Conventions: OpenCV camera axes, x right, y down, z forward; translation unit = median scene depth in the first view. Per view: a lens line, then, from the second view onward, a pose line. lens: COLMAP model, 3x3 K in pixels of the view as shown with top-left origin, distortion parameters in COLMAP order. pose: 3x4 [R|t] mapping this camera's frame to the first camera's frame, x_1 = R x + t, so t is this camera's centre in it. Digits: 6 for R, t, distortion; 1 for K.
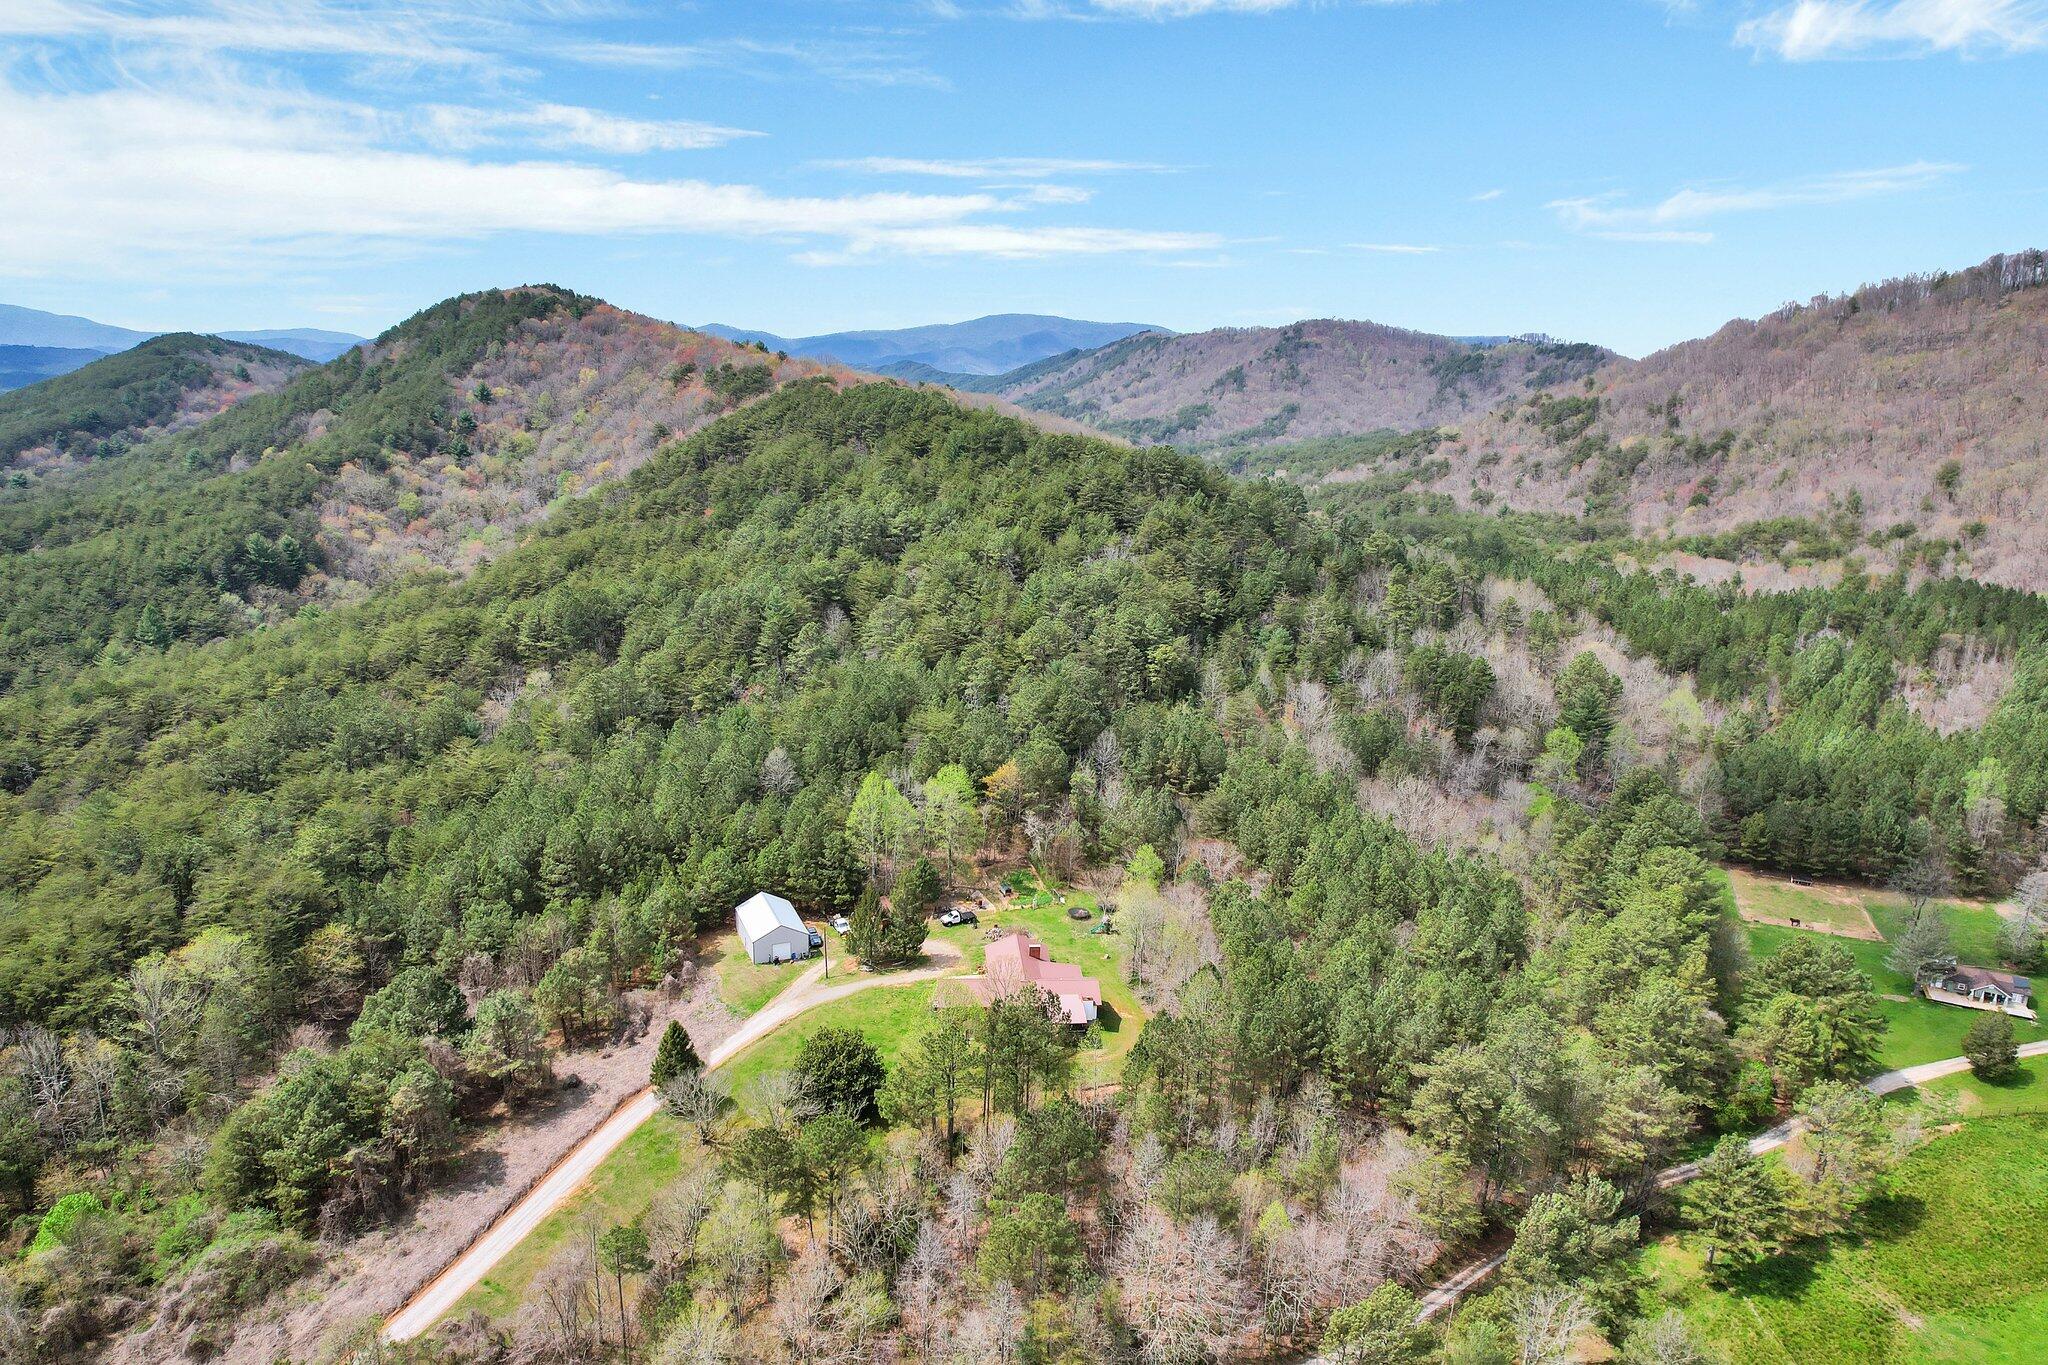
lens RADIAL K [[1270.4, 0, 1024.0], [0, 1270.4, 682.5], [0, 0, 1]] dist [-0.077601, 0.063929]
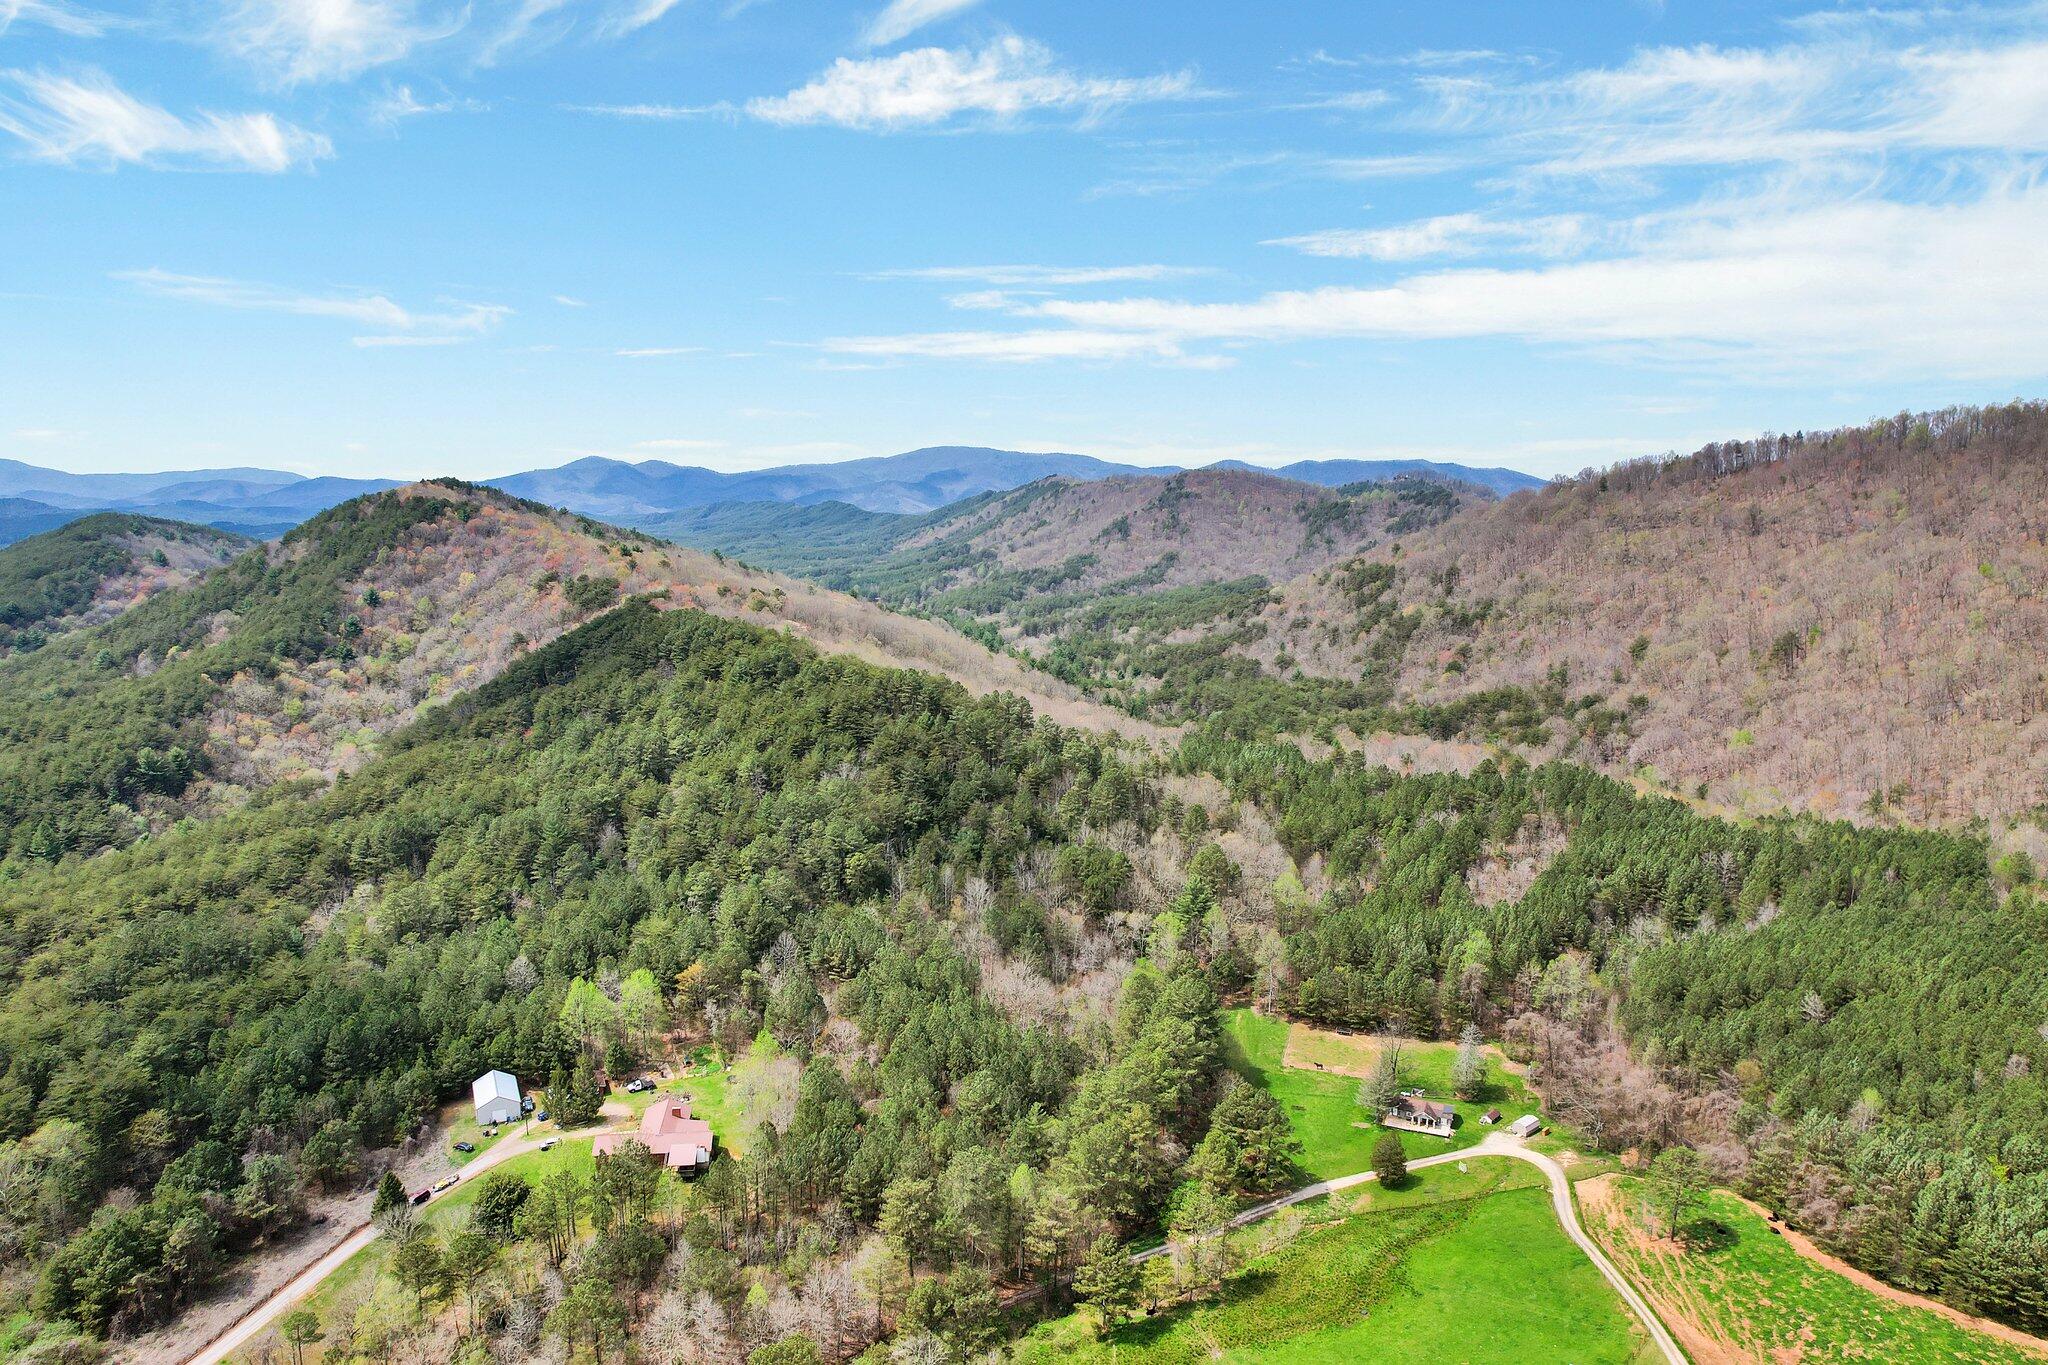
lens RADIAL K [[1270.4, 0, 1024.0], [0, 1270.4, 682.5], [0, 0, 1]] dist [-0.077601, 0.063929]
pose [[0.998892, -0.022508, 0.041334, 0.203435], [0.026309, 0.995238, -0.093856, -0.068627], [-0.039025, 0.094840, 0.994727, -0.250524]]
